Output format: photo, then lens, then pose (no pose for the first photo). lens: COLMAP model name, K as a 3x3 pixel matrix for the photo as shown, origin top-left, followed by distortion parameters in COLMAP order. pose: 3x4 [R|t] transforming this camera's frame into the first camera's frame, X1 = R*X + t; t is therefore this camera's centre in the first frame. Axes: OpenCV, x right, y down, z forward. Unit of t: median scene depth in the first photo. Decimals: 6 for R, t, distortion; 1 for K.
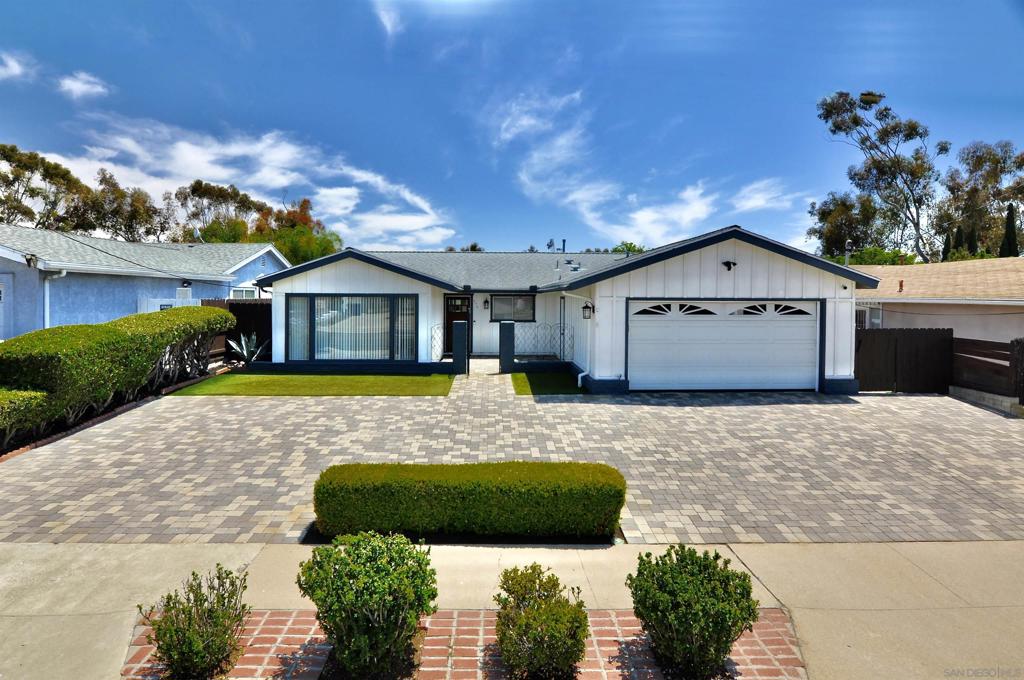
lens RADIAL K [[545.2, 0, 499.2], [0, 545.2, 323.4], [0, 0, 1]] dist [-0.022573, -0.001014]
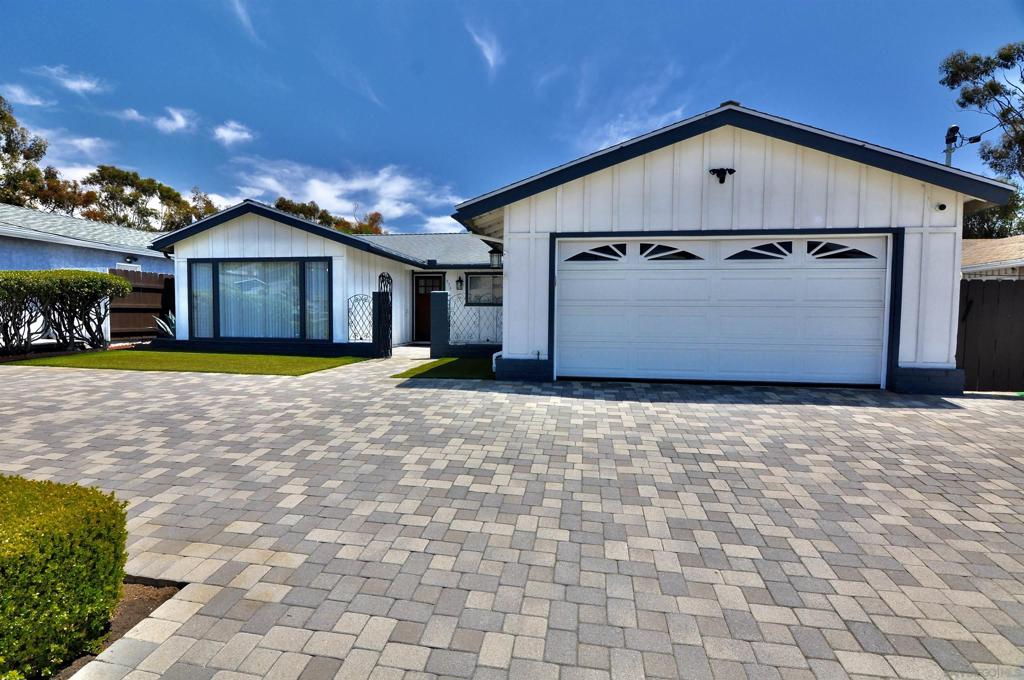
lens RADIAL K [[511.1, 0, 490.9], [0, 511.1, 353.1], [0, 0, 1]] dist [-0.013469, -0.005568]
pose [[0.979916, 0.018951, -0.198507, 0.072969], [-0.014427, 0.999603, 0.024211, 0.020936], [0.198887, -0.020861, 0.979800, 0.098900]]
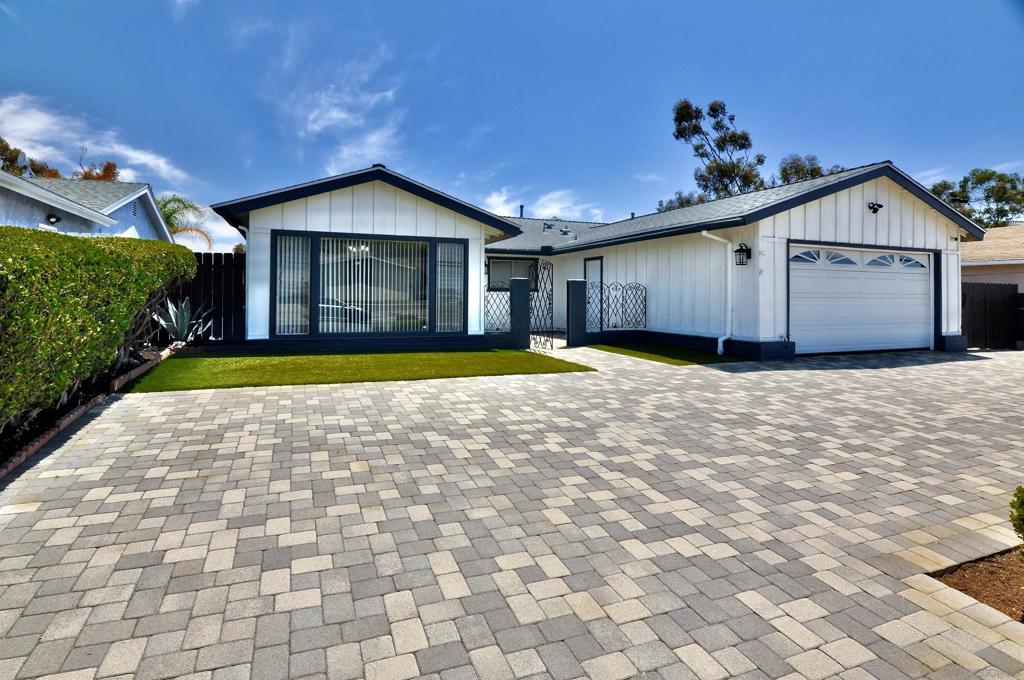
lens RADIAL K [[545.2, 0, 493.6], [0, 545.2, 298.2], [0, 0, 1]] dist [-0.022573, -0.001014]
pose [[0.942727, 0.002052, 0.333560, -0.113319], [0.013137, 0.998977, -0.043274, 0.017655], [-0.333308, 0.045178, 0.941735, 0.099900]]
